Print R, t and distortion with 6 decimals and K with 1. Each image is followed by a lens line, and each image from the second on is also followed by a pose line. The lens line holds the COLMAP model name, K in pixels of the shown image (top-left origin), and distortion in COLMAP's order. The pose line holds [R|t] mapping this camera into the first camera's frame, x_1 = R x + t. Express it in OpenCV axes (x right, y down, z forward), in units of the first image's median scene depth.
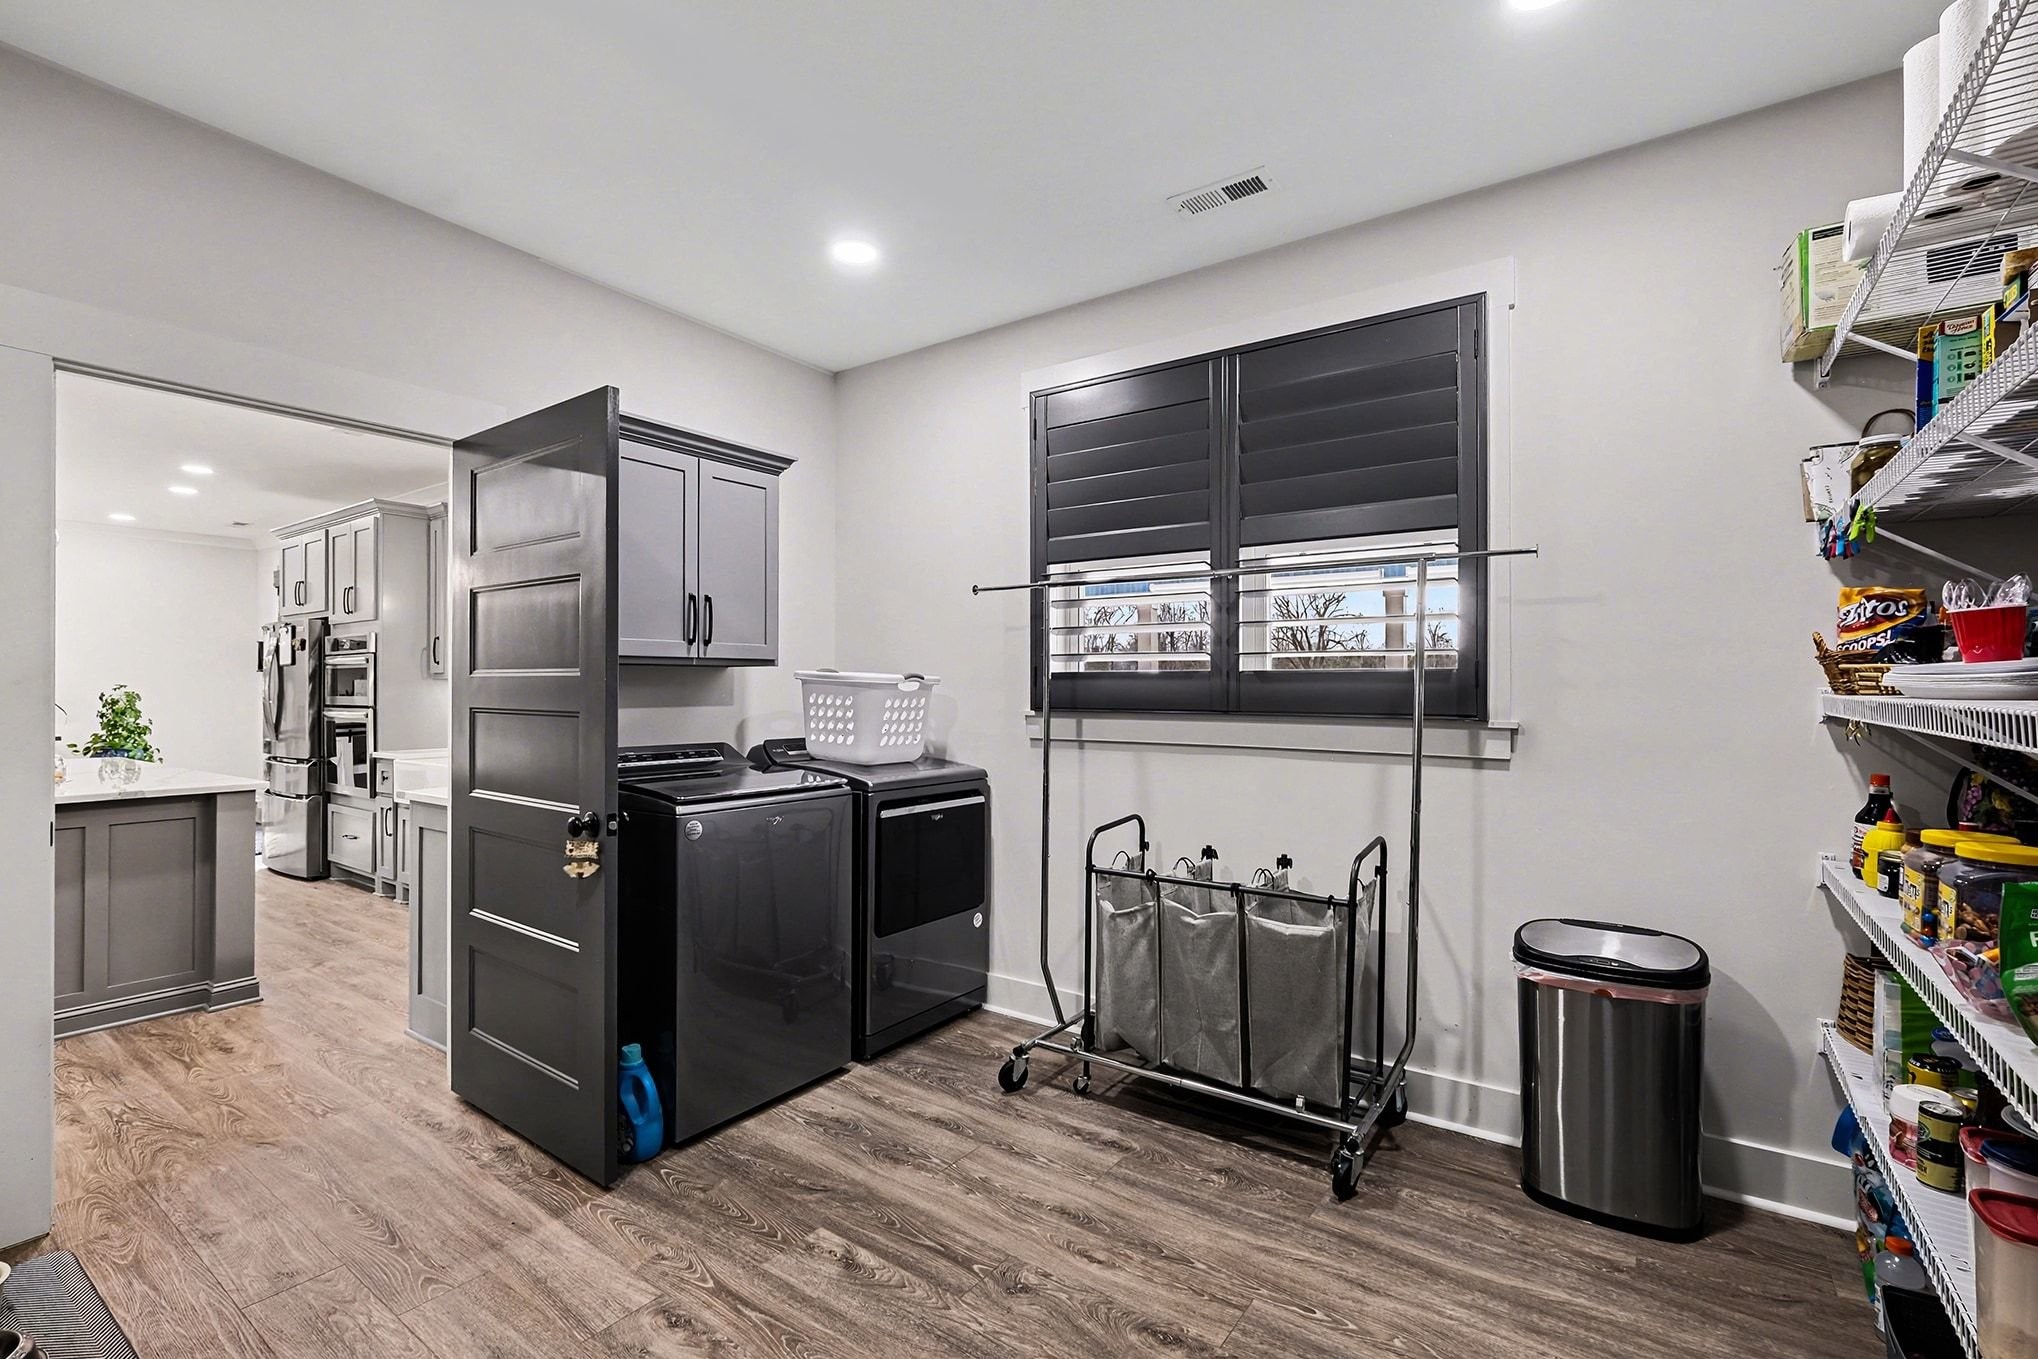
lens RADIAL K [[895.3, 0, 1019.0], [0, 895.3, 679.5], [0, 0, 1]] dist [-0.001465, -0.000318]
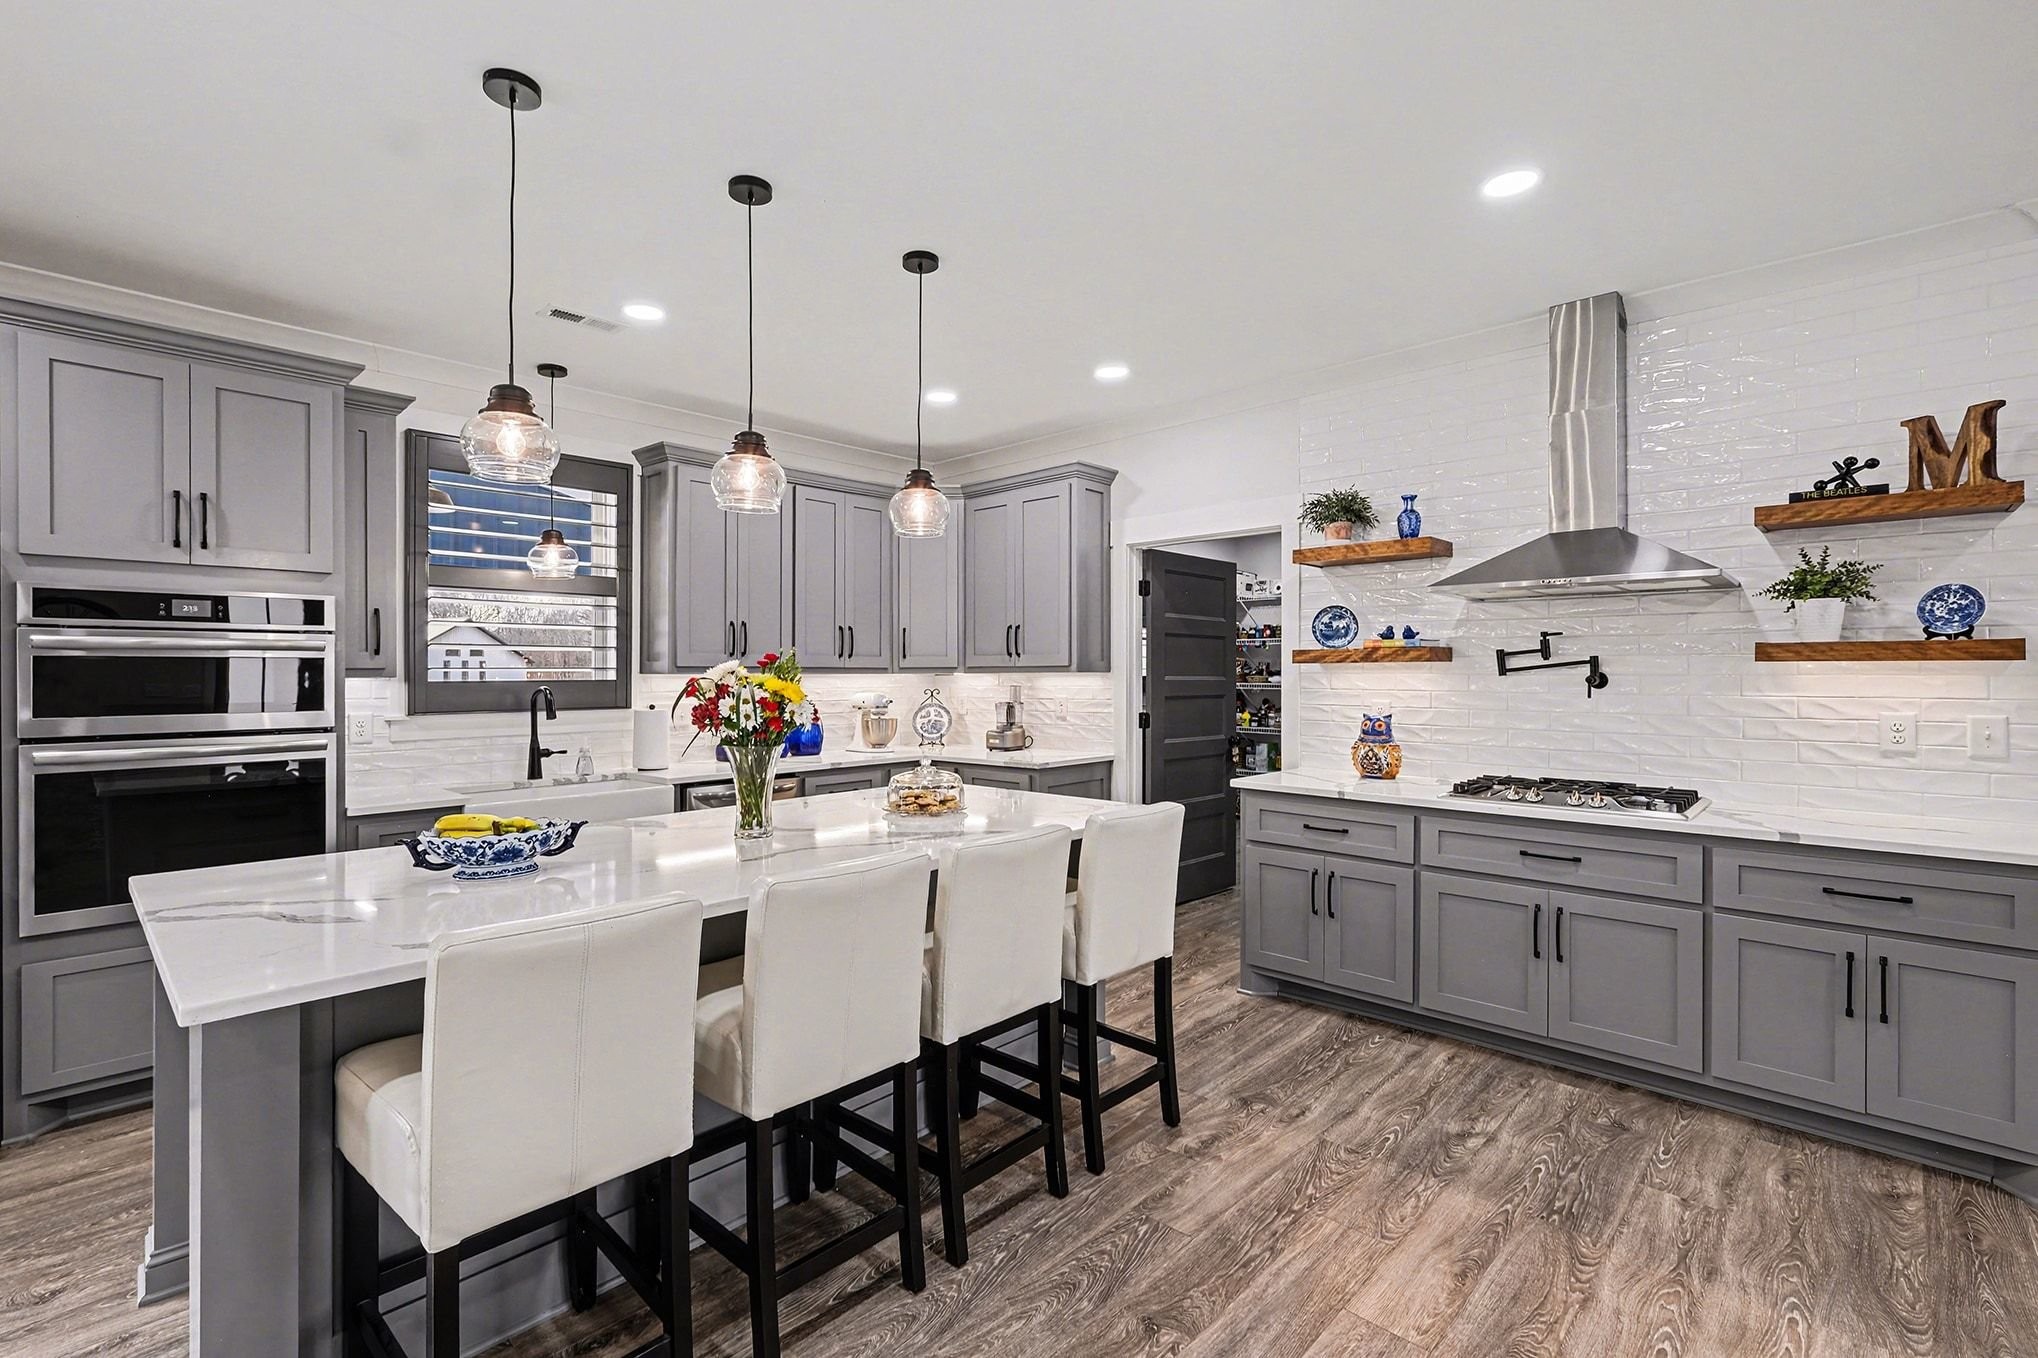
lens RADIAL K [[918.6, 0, 1019.0], [0, 918.6, 679.0], [0, 0, 1]] dist [0.002196, 0.000205]
pose [[0.136152, -0.008671, 0.990650, -1.228618], [-0.003349, 0.999952, 0.009213, -0.007442], [-0.990682, -0.004572, 0.136117, 0.503637]]
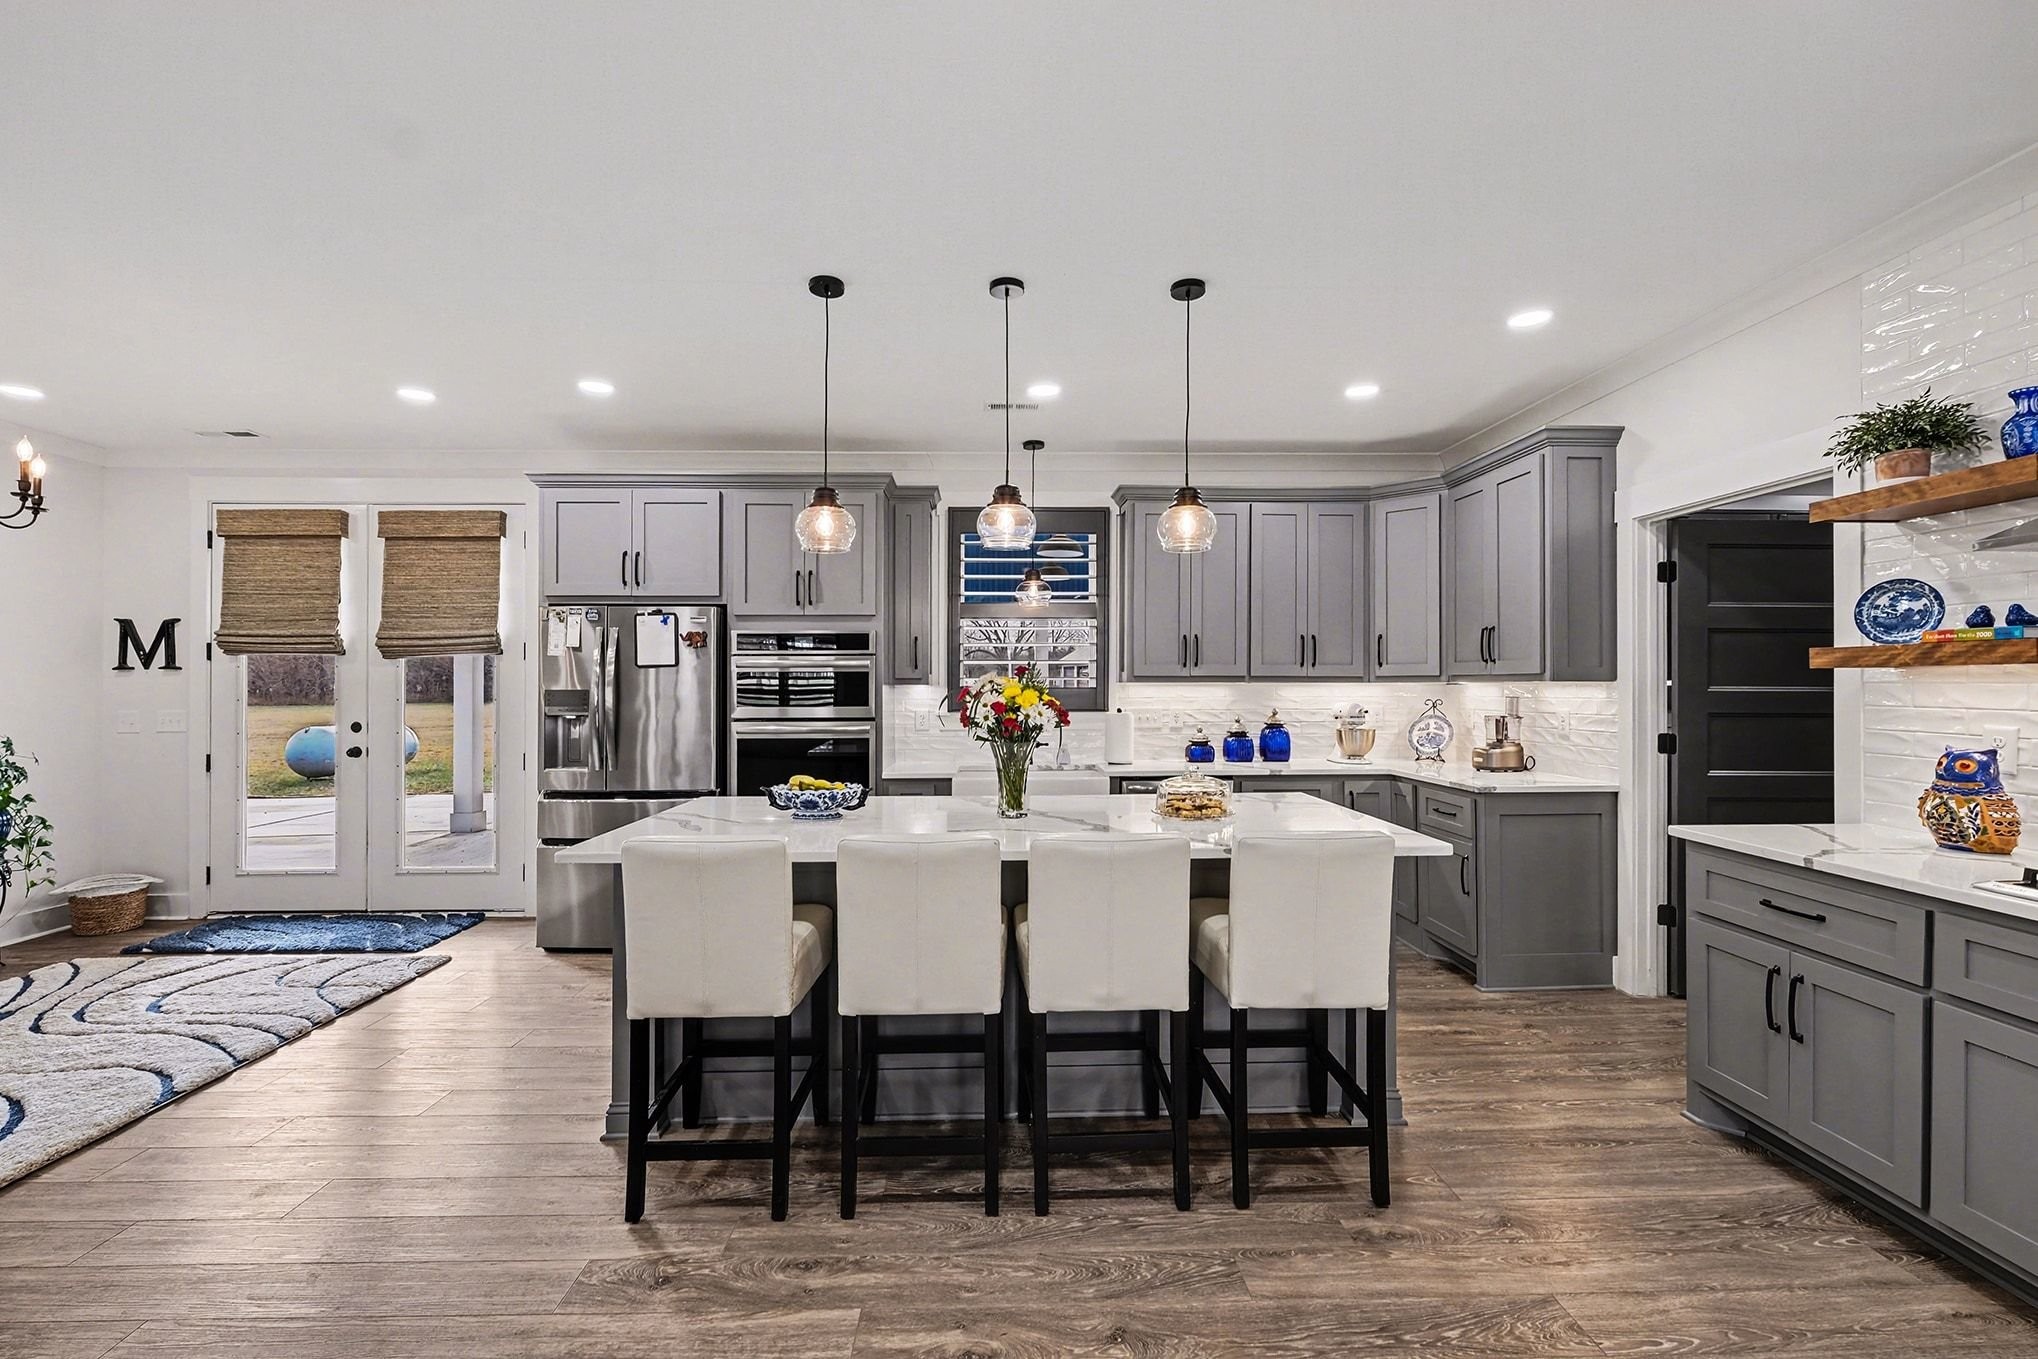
lens RADIAL K [[895.3, 0, 1019.0], [0, 895.3, 679.5], [0, 0, 1]] dist [-0.001465, -0.000318]
pose [[0.796651, -0.000799, 0.604438, -1.116088], [-0.000691, 0.999997, 0.002234, -0.008416], [-0.604439, -0.002197, 0.796649, 0.261612]]
